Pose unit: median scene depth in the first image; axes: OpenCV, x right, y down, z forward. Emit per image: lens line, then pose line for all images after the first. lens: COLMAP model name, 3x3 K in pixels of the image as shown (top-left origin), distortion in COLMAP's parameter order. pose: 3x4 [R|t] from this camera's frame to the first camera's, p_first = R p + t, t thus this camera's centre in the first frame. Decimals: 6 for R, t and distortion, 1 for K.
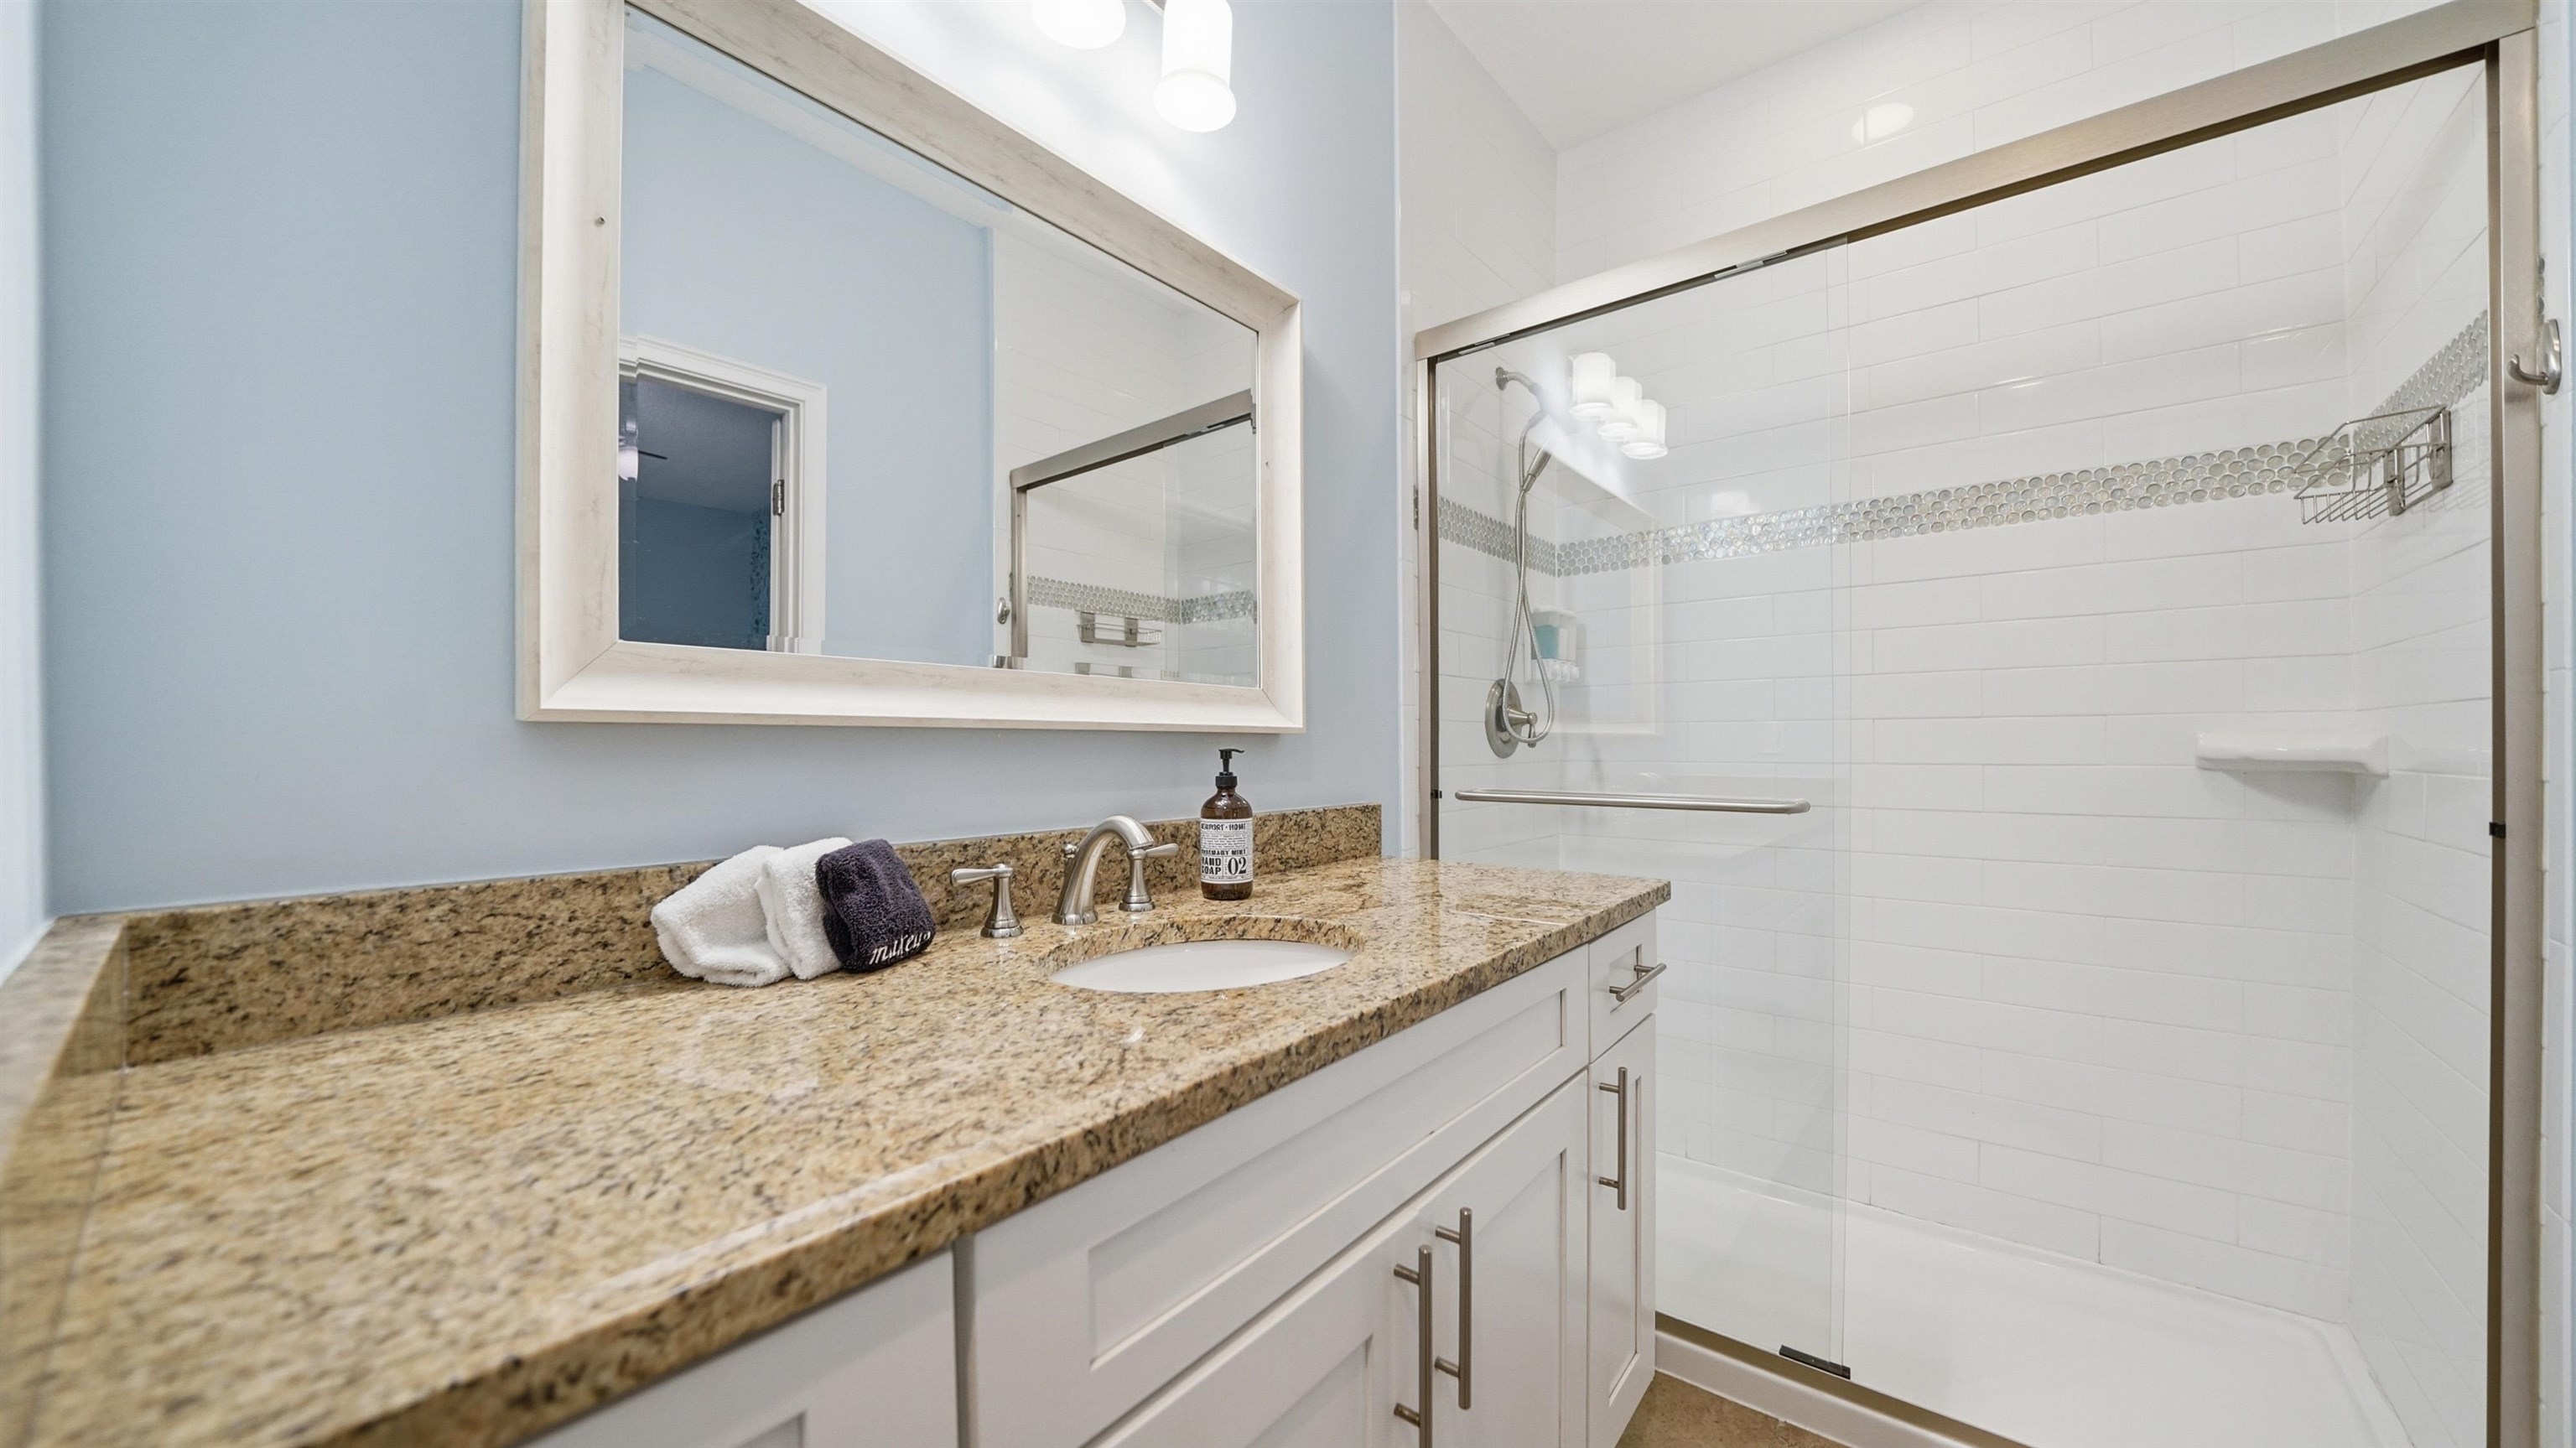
lens RADIAL K [[913.2, 0, 1286.5], [0, 913.2, 733.8], [0, 0, 1]] dist [-0.001706, -0.000035]
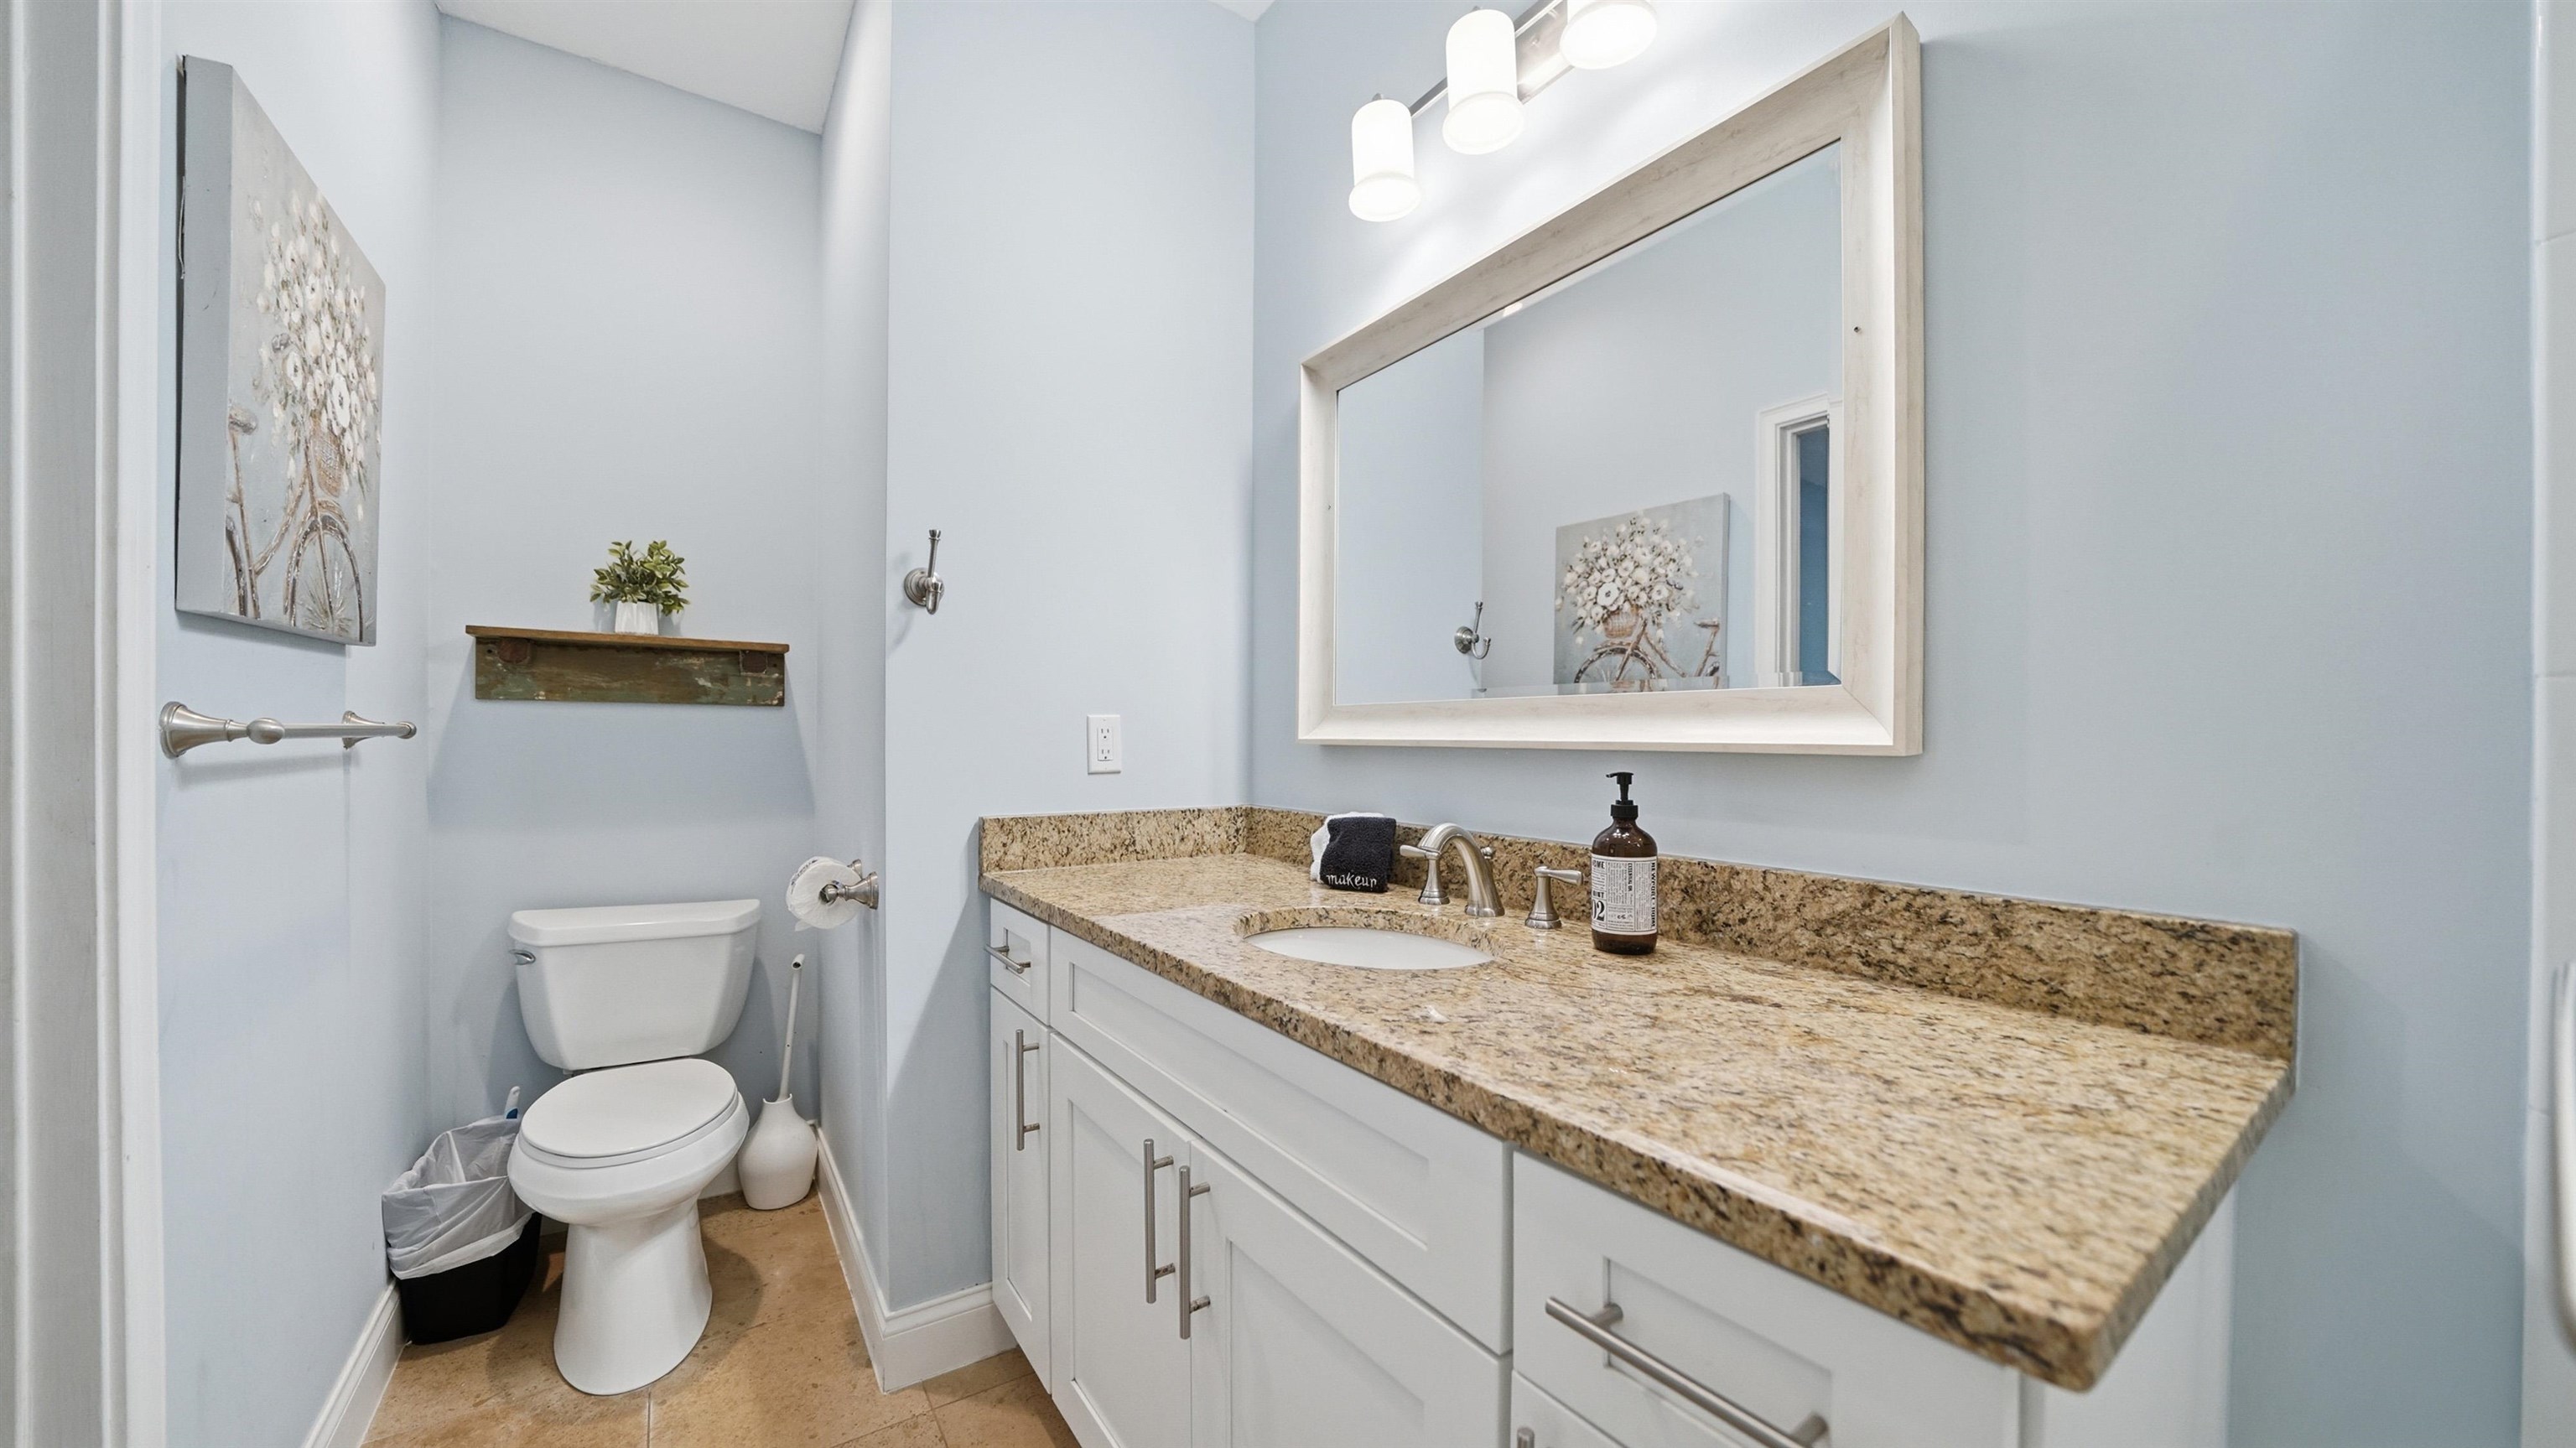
lens RADIAL K [[913.2, 0, 1287.2], [0, 913.2, 736.8], [0, 0, 1]] dist [-0.001706, -0.000035]
pose [[-0.268401, -0.002777, -0.963303, 0.820883], [0.002419, 0.999991, -0.003556, -0.013102], [0.963304, -0.003285, -0.268392, 0.927152]]
